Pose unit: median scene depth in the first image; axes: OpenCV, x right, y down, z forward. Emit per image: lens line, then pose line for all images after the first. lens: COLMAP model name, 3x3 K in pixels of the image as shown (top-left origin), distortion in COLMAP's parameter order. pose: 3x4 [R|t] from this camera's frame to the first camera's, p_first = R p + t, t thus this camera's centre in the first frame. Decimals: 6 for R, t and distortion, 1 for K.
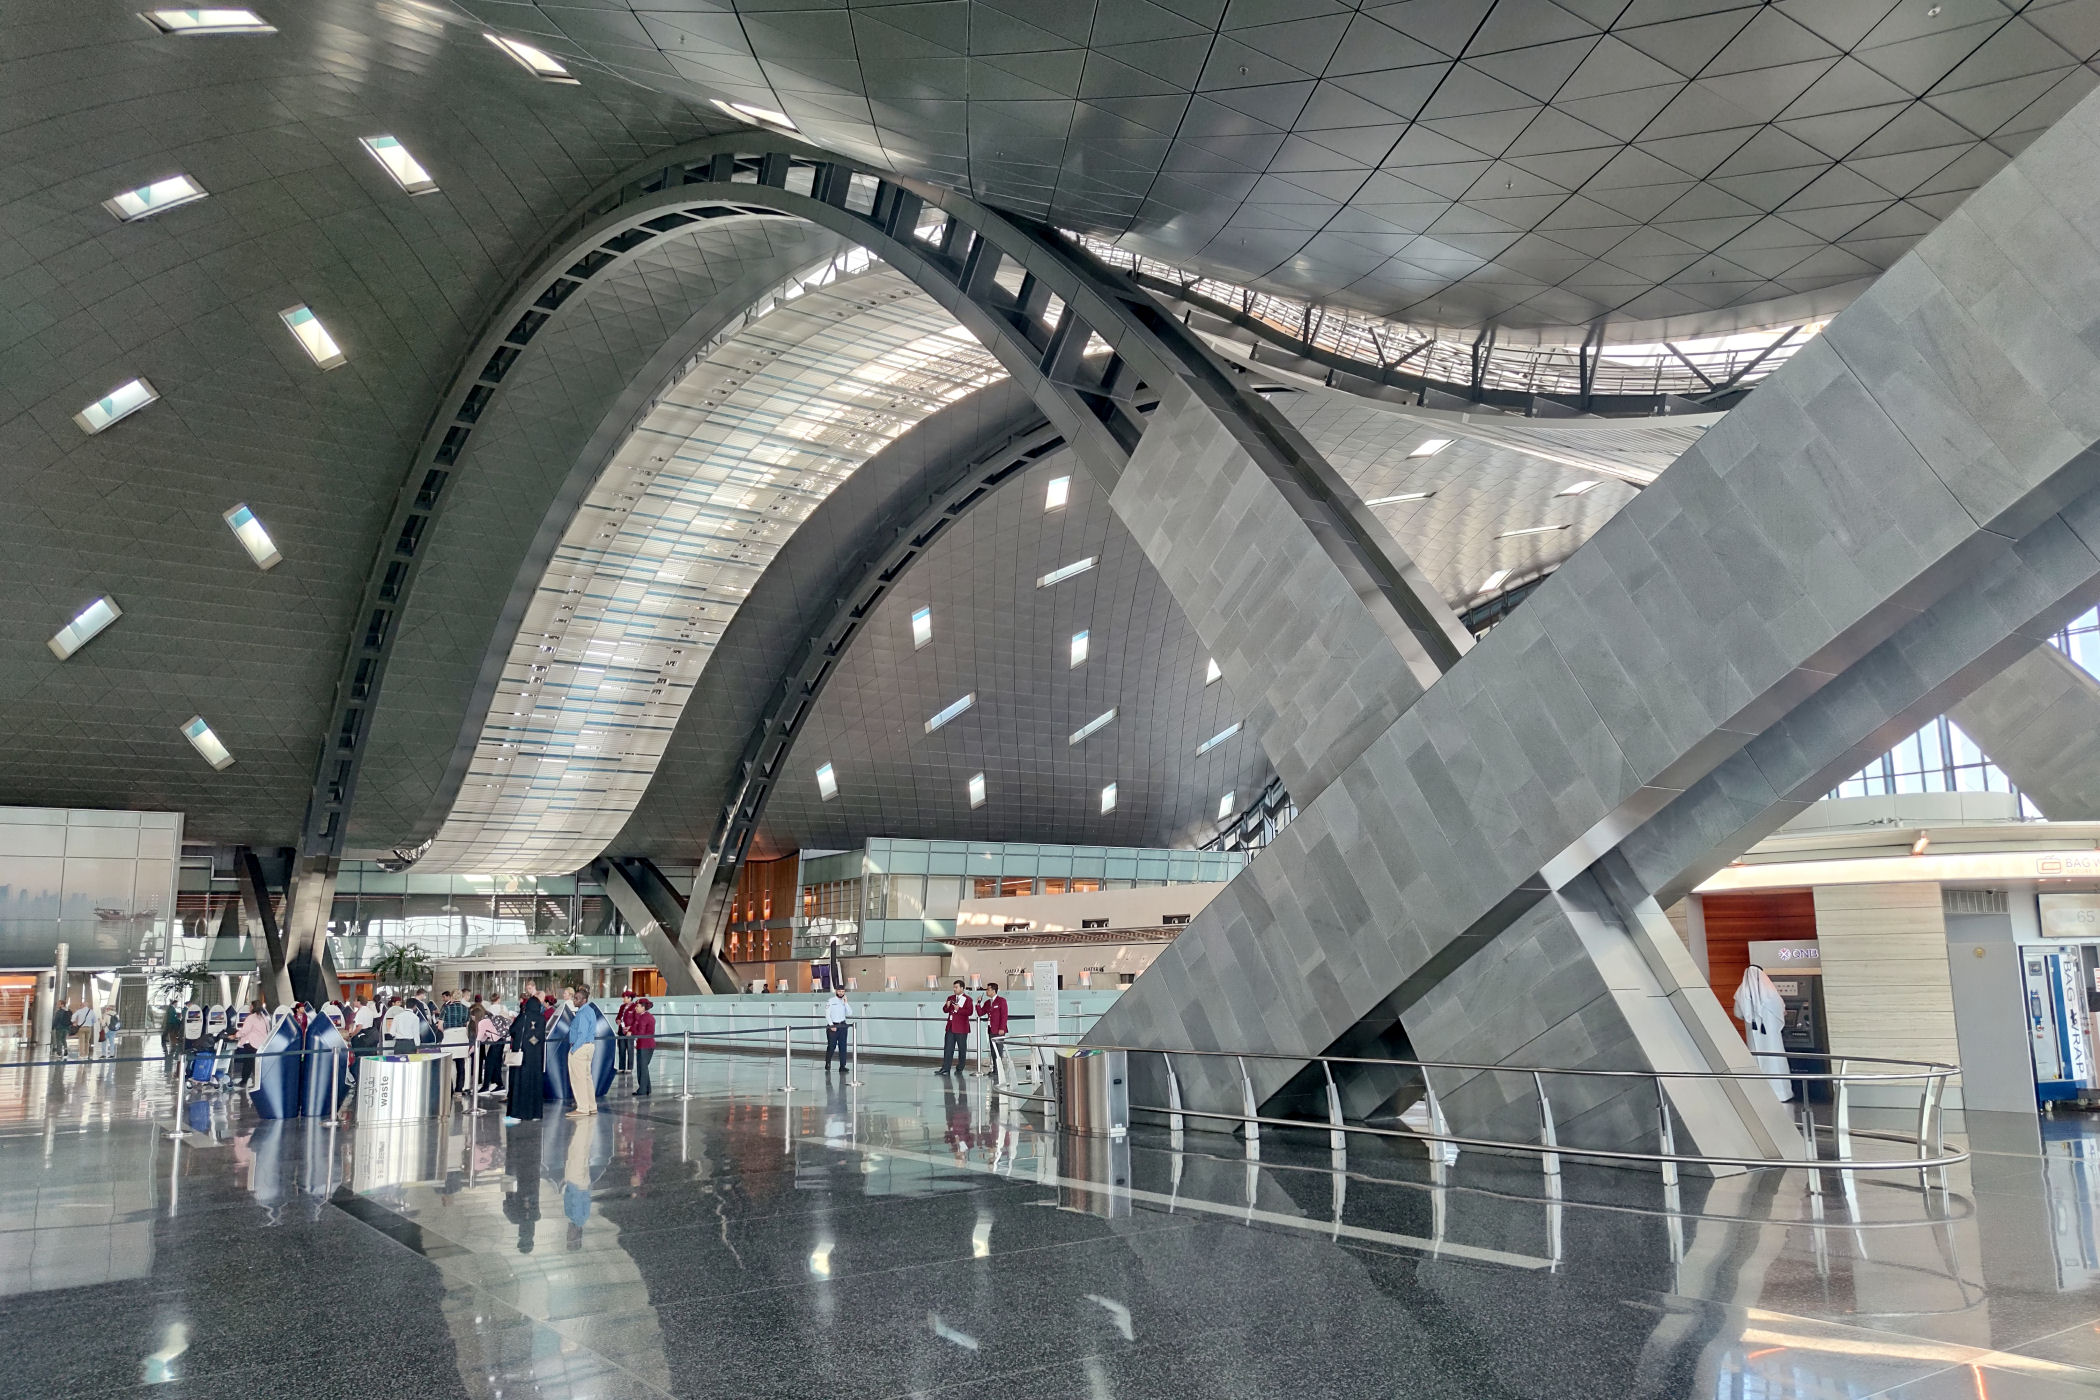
lens RADIAL K [[1507.2, 0, 1050.0], [0, 1507.2, 700.0], [0, 0, 1]] dist [0.042220, -0.003918]
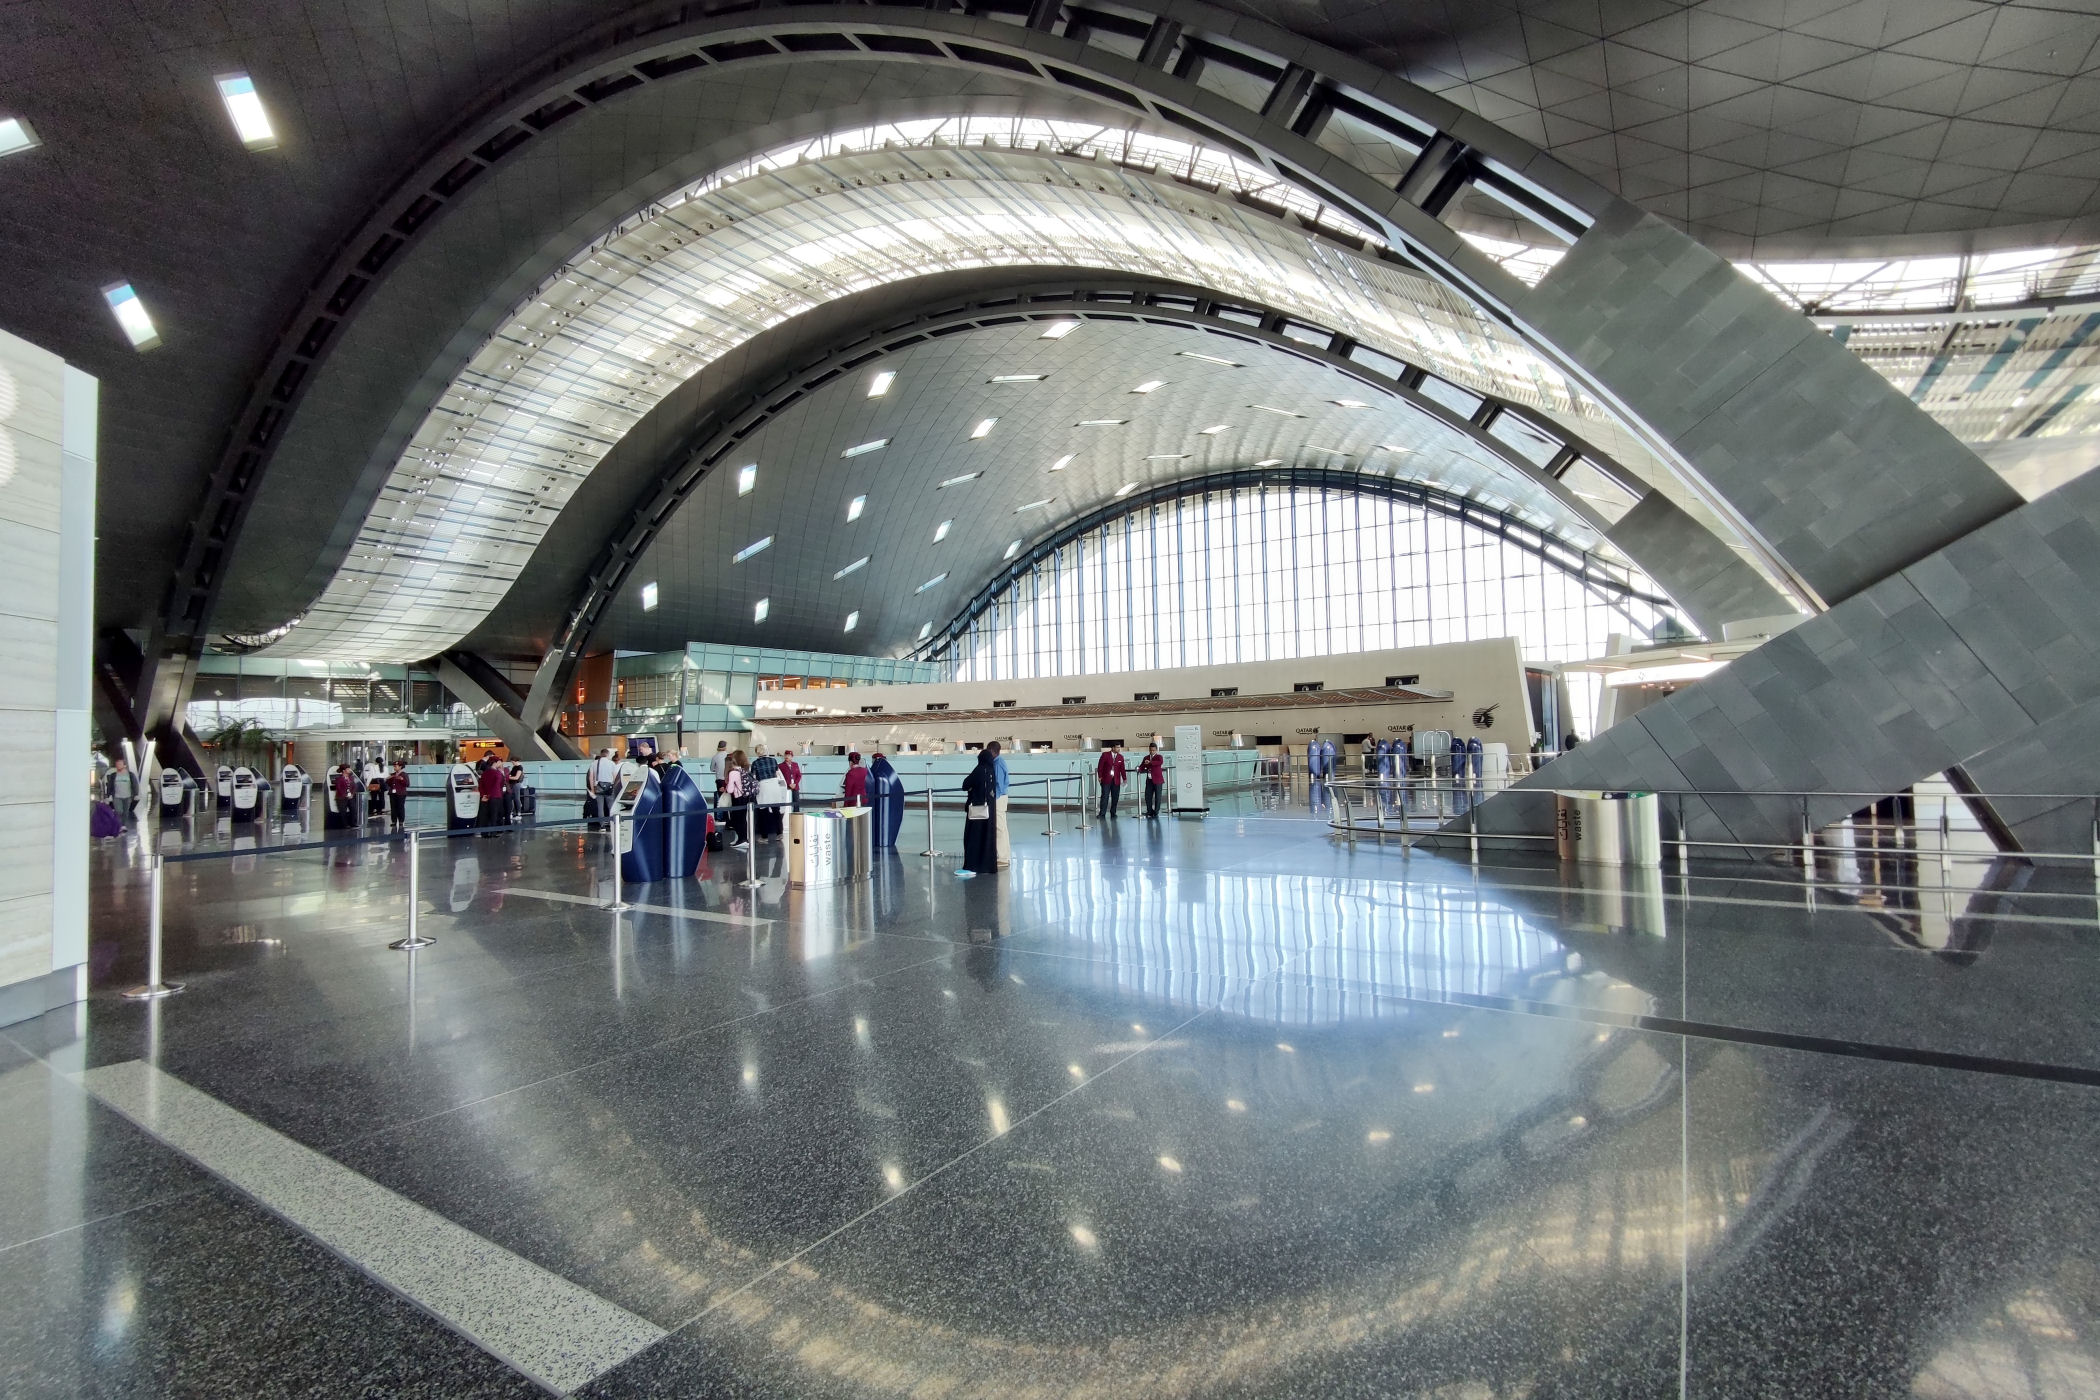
lens RADIAL K [[980.0, 0, 1048.8], [0, 980.0, 671.9], [0, 0, 1]] dist [-0.000391, 0.014984]
pose [[0.933264, 0.027501, 0.358136, -0.143494], [-0.063368, 0.994032, 0.088800, 0.024444], [-0.353556, -0.105568, 0.929437, 0.112669]]
